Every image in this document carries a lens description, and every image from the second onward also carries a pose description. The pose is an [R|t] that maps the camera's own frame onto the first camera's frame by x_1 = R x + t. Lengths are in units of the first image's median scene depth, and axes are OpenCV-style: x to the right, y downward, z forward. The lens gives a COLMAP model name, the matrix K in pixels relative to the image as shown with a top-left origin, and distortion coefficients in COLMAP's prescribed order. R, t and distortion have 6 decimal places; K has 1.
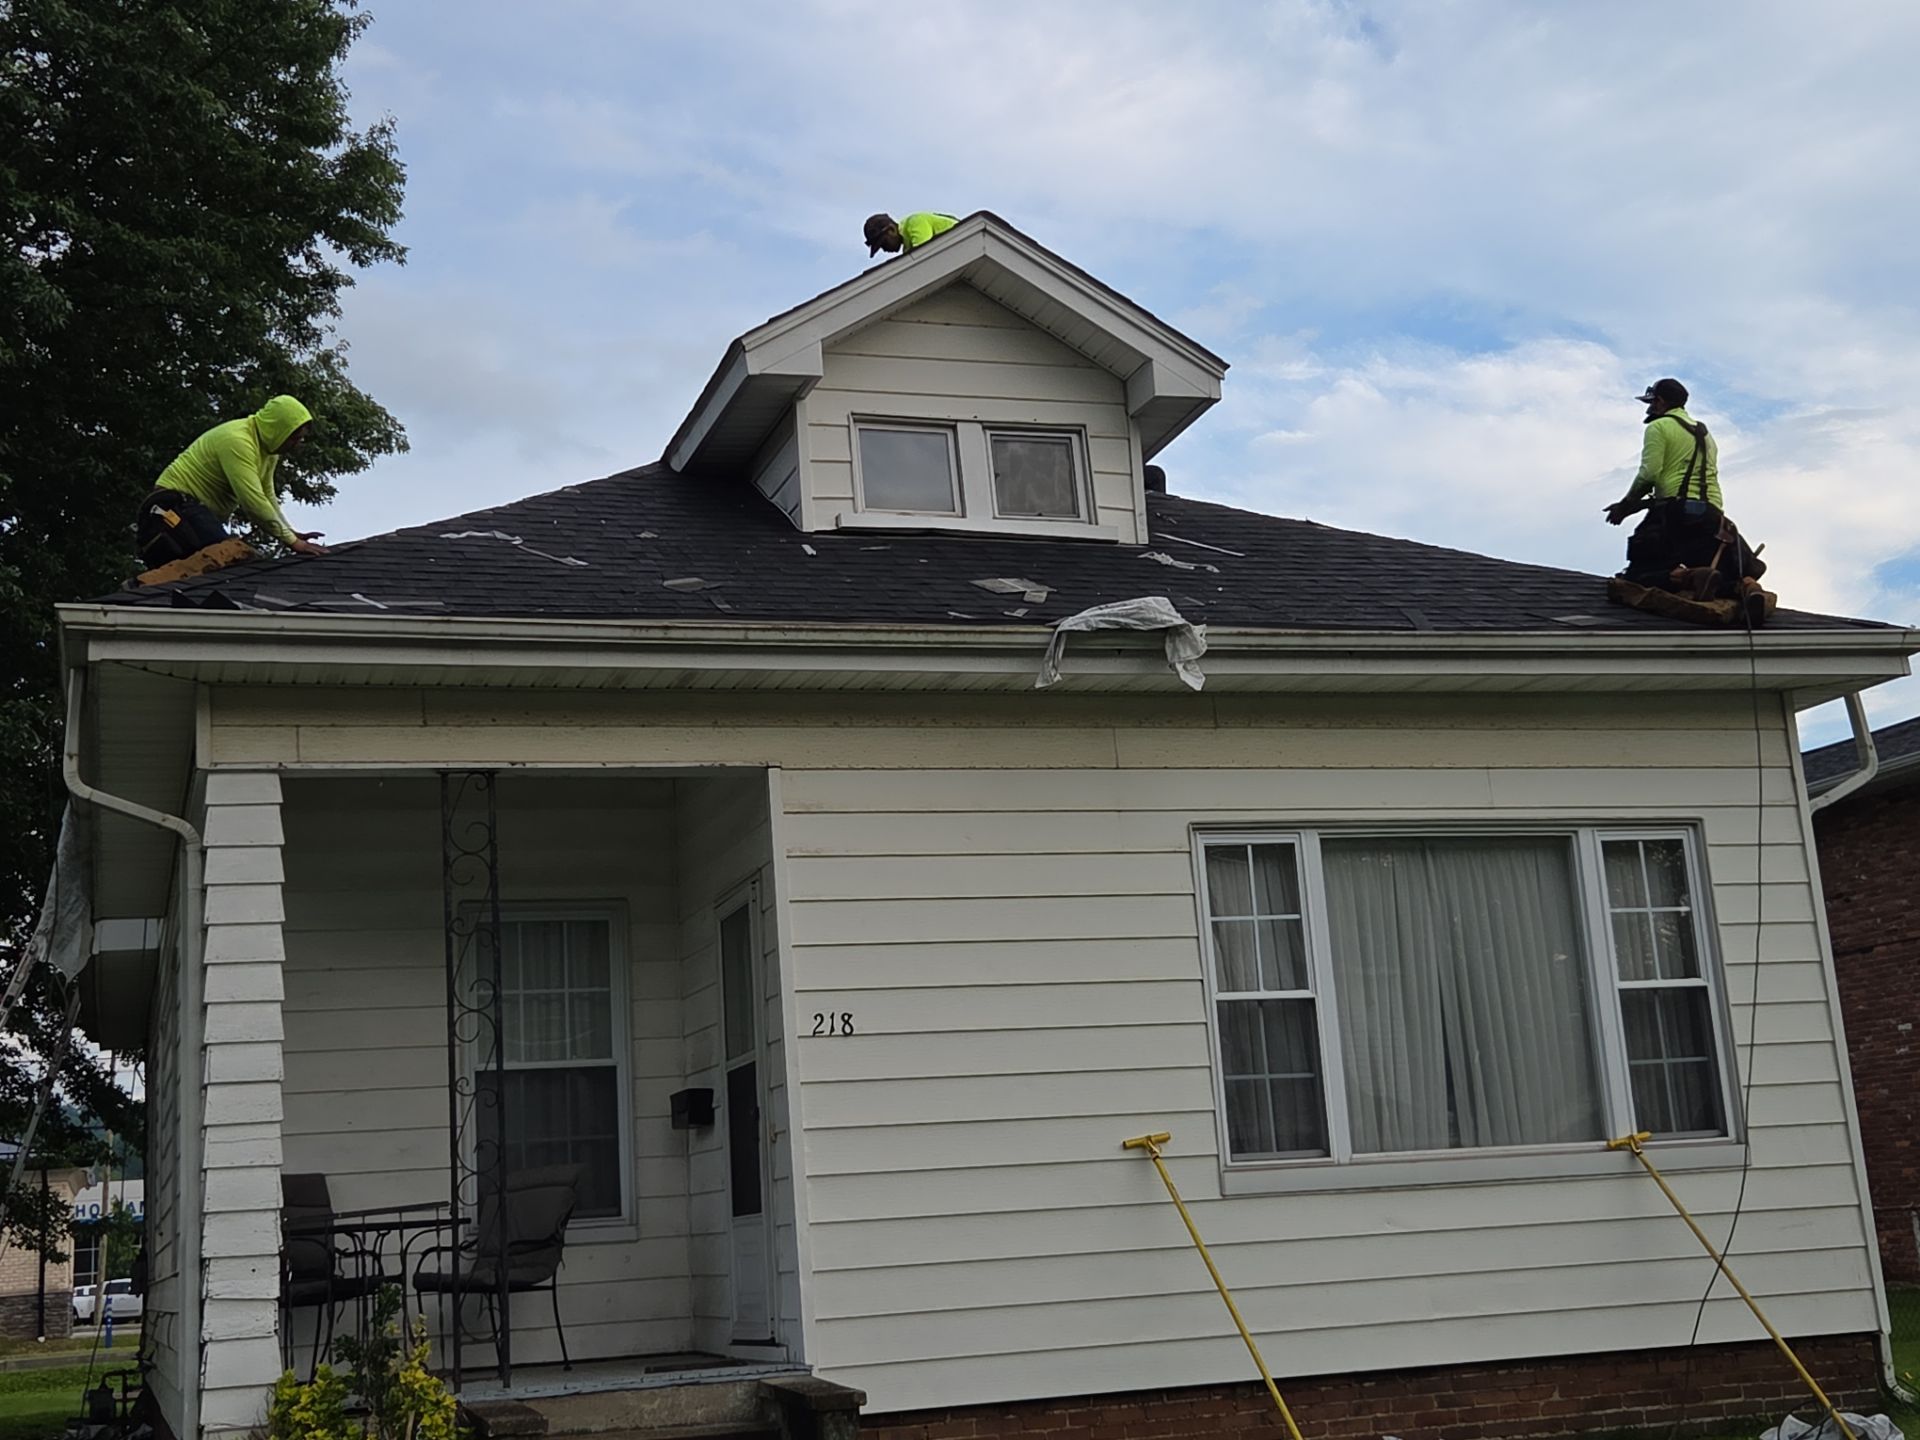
lens RADIAL K [[2573.3, 0, 954.2], [0, 2573.3, 710.8], [0, 0, 1]] dist [0.046054, 0.000000]
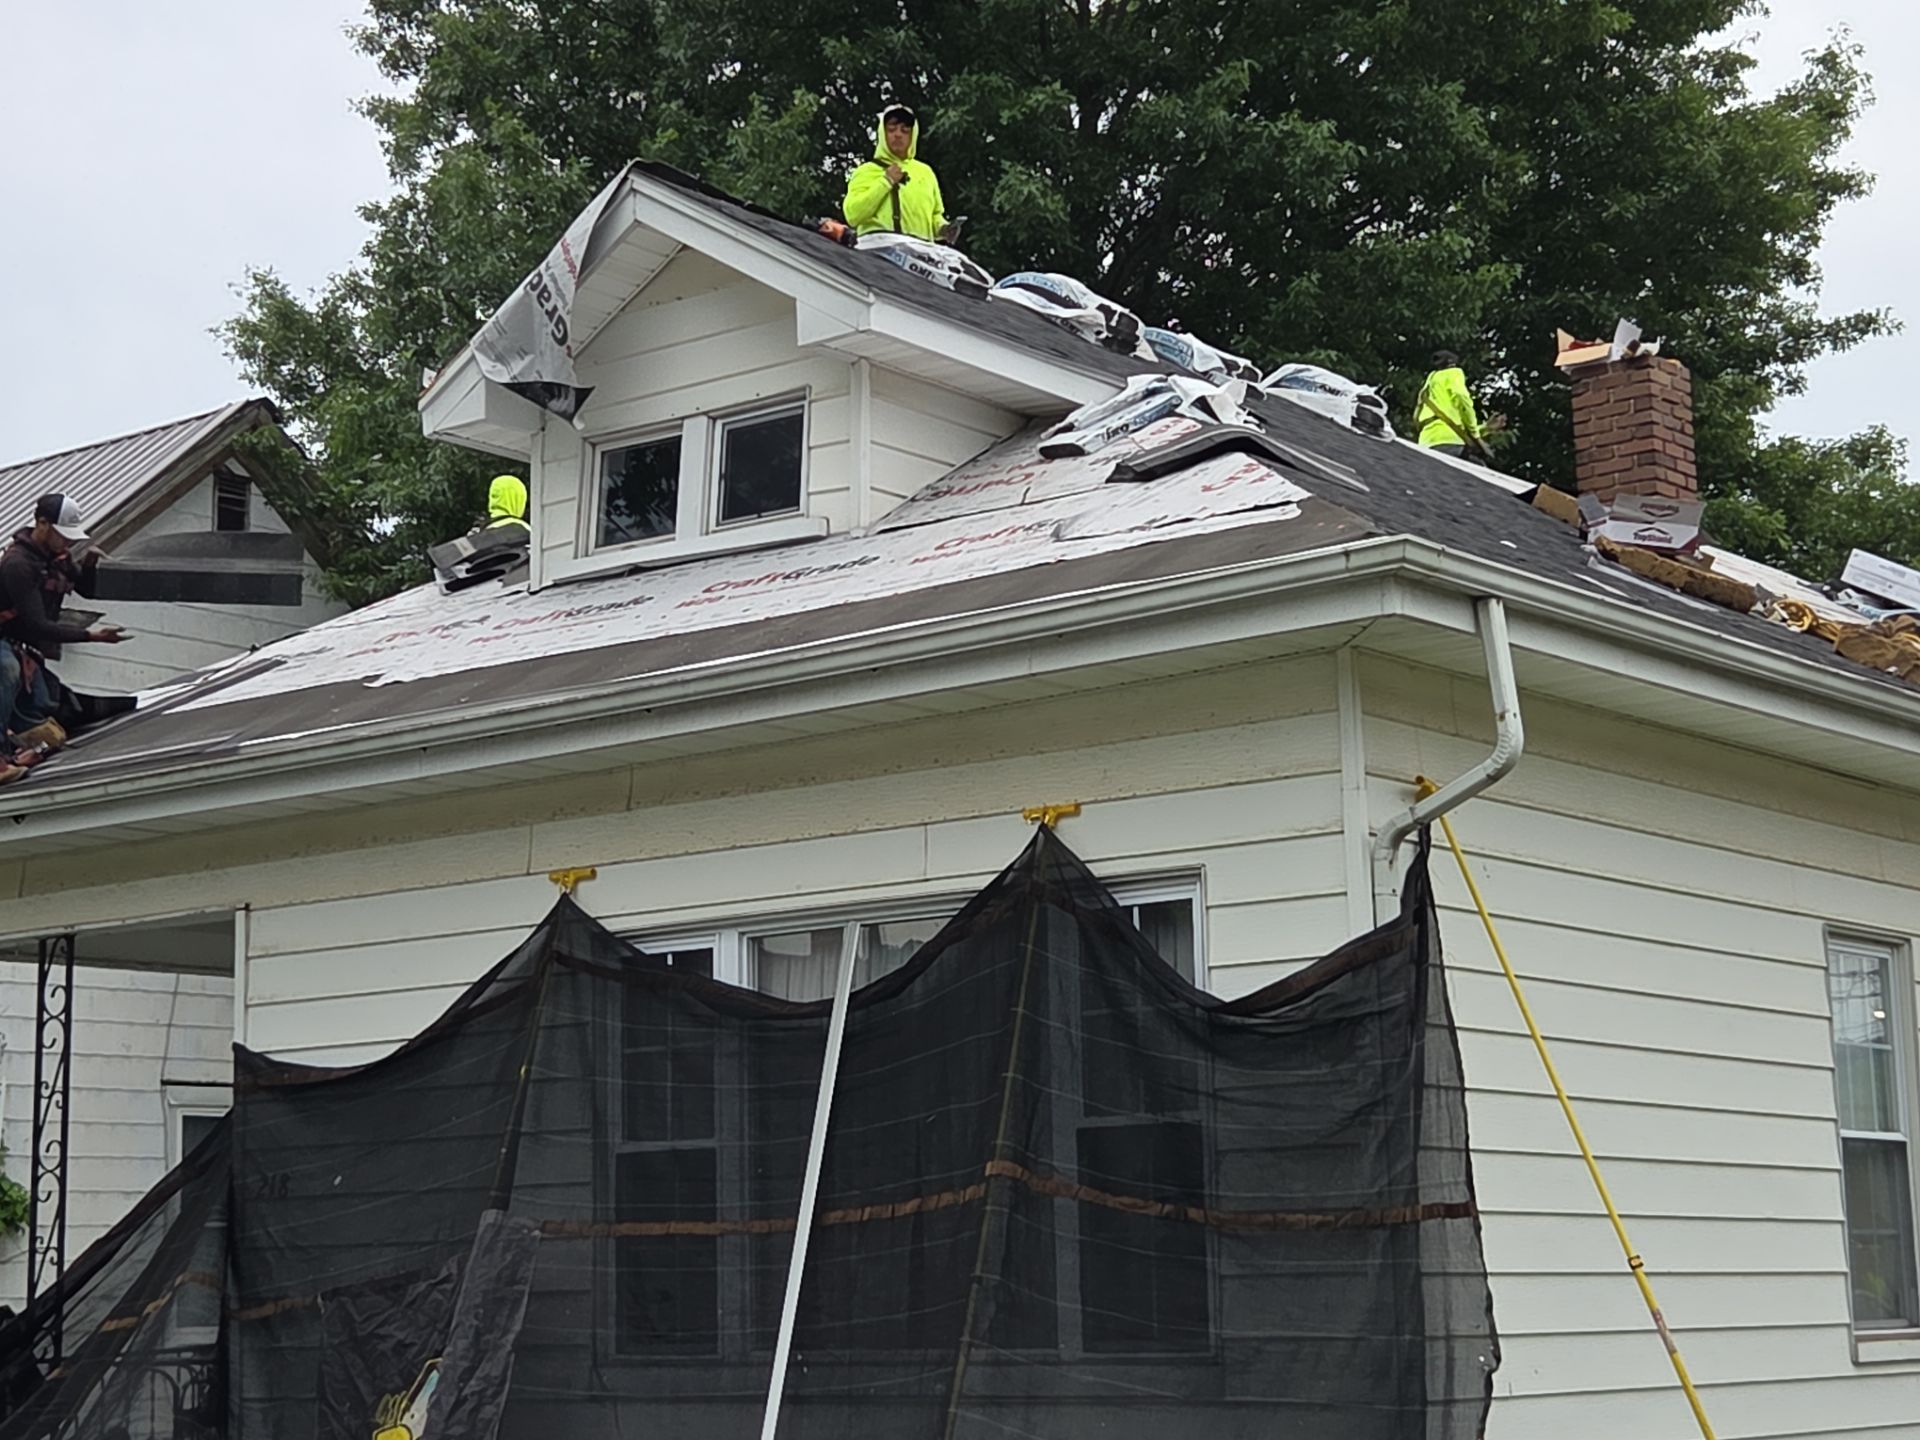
lens RADIAL K [[3353.8, 0, 950.5], [0, 3353.8, 722.1], [0, 0, 1]] dist [0.117657, 0.000000]
pose [[0.547318, -0.083239, -0.832775, 1.046525], [0.160461, 0.987019, 0.006801, -0.011573], [0.821398, -0.137350, 0.553570, 0.517562]]
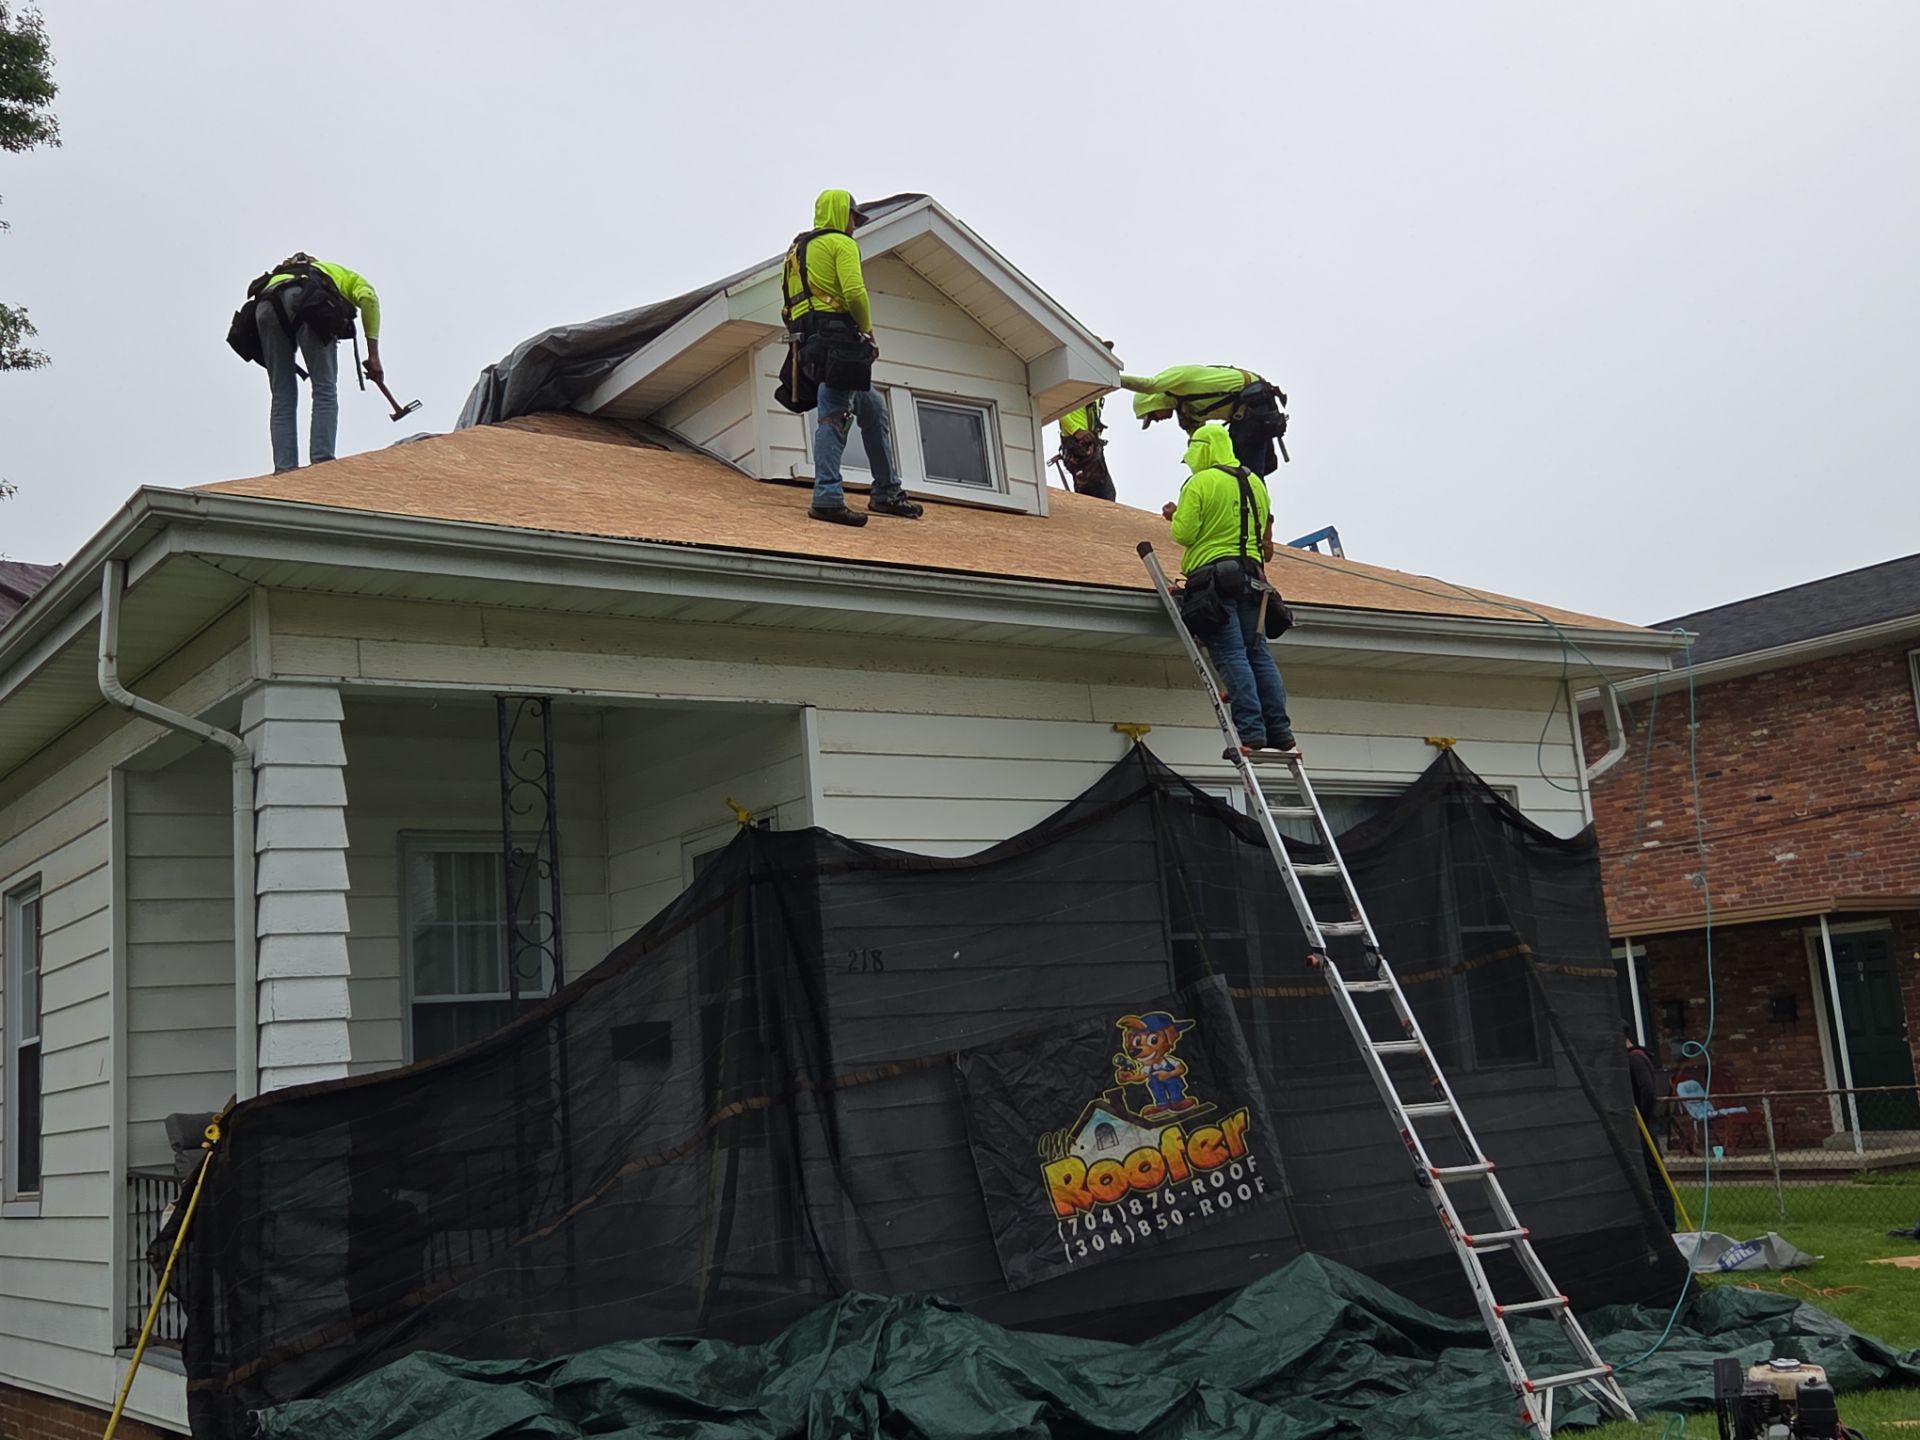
lens RADIAL K [[2082.7, 0, 965.0], [0, 2082.7, 723.5], [0, 0, 1]] dist [0.055339, 0.000000]
pose [[0.955202, 0.042590, 0.292874, -0.239690], [-0.048713, 0.998720, 0.013640, 0.013941], [-0.291918, -0.027295, 0.956054, 0.191212]]
